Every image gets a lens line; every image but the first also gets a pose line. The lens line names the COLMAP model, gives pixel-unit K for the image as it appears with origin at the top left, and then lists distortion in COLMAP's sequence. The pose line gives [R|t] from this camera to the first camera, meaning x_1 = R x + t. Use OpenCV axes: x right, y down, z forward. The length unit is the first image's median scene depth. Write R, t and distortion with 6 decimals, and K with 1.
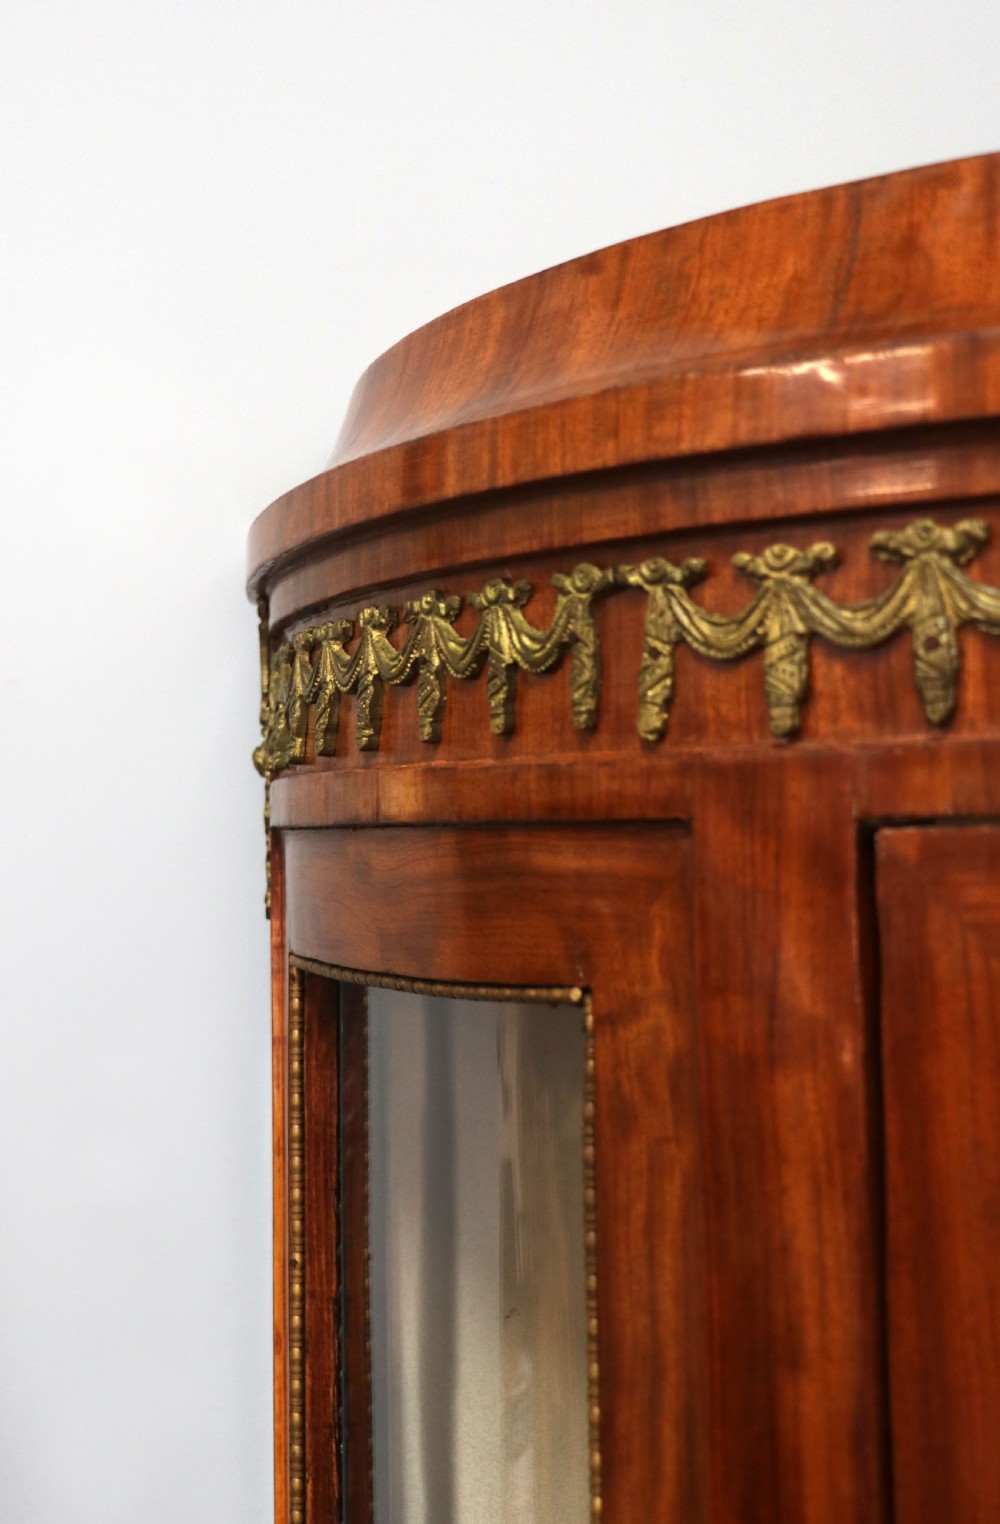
lens RADIAL K [[2031.2, 0, 376.8], [0, 2031.2, 667.3], [0, 0, 1]] dist [-0.059682, 0.094440]
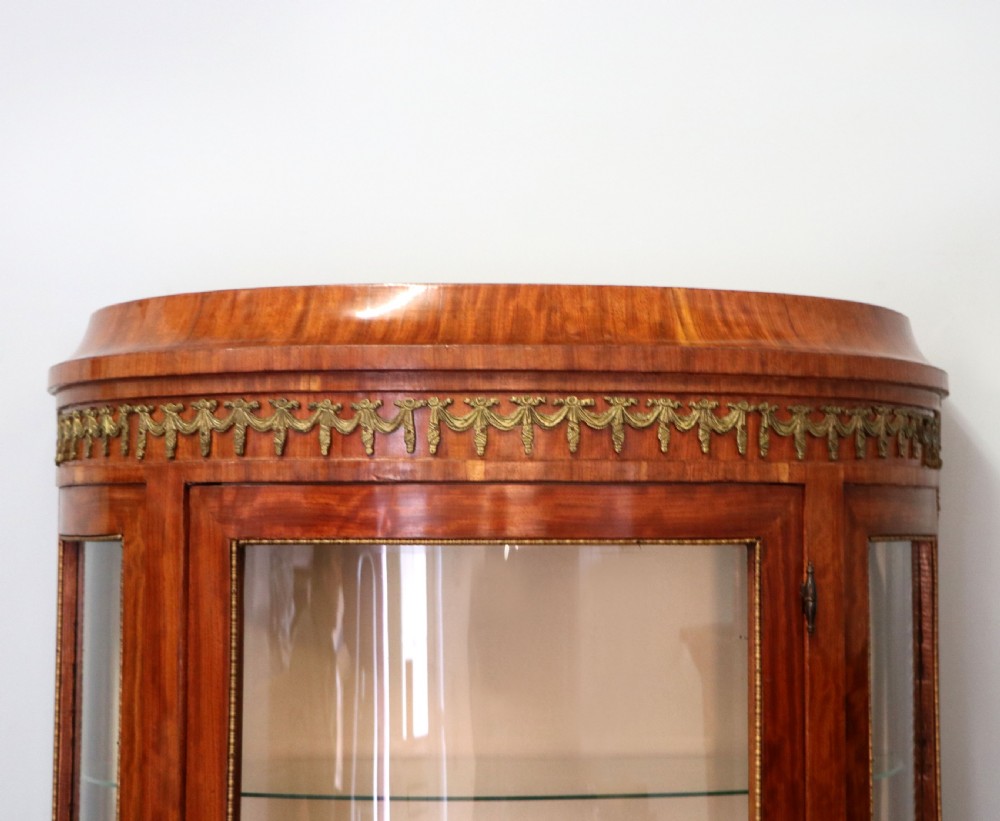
lens RADIAL K [[2041.6, 0, 548.0], [0, 2041.6, 421.7], [0, 0, 1]] dist [0.030993, 0.353830]
pose [[0.997556, 0.015051, 0.068233, 0.578892], [-0.017237, 0.999353, 0.031564, -0.144369], [-0.067714, -0.032663, 0.997170, -2.410393]]
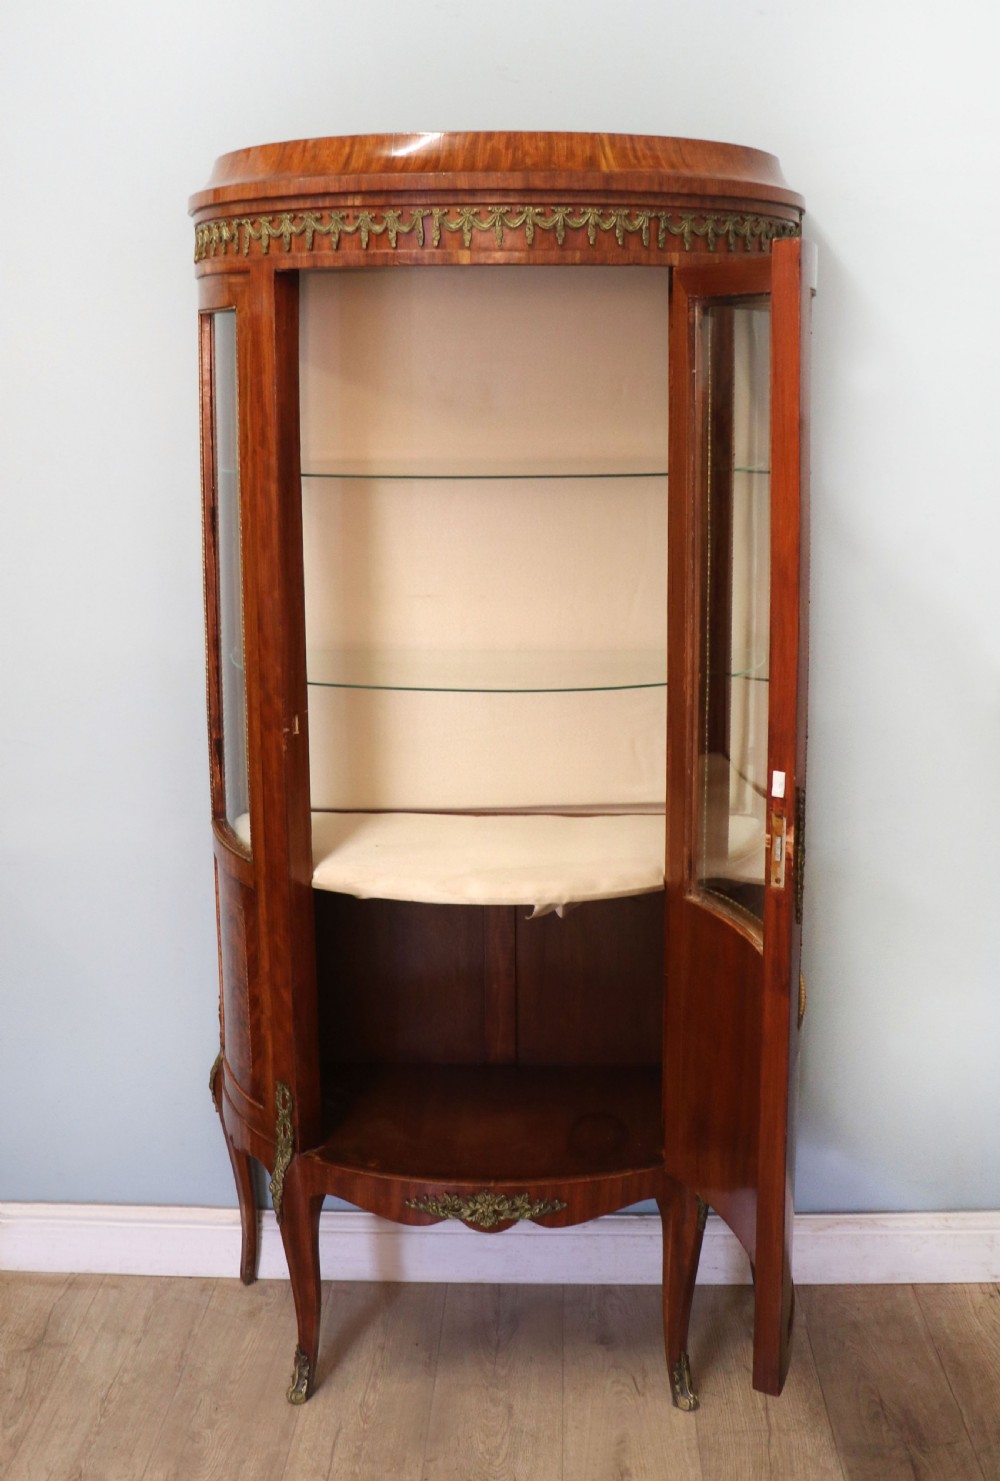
lens RADIAL K [[1623.3, 0, 519.3], [0, 1623.3, 566.0], [0, 0, 1]] dist [-0.200918, 0.180227]
pose [[0.999896, 0.006231, 0.013004, 0.768538], [-0.008891, 0.976392, 0.215825, -0.074869], [-0.011352, -0.215918, 0.976346, -3.049523]]
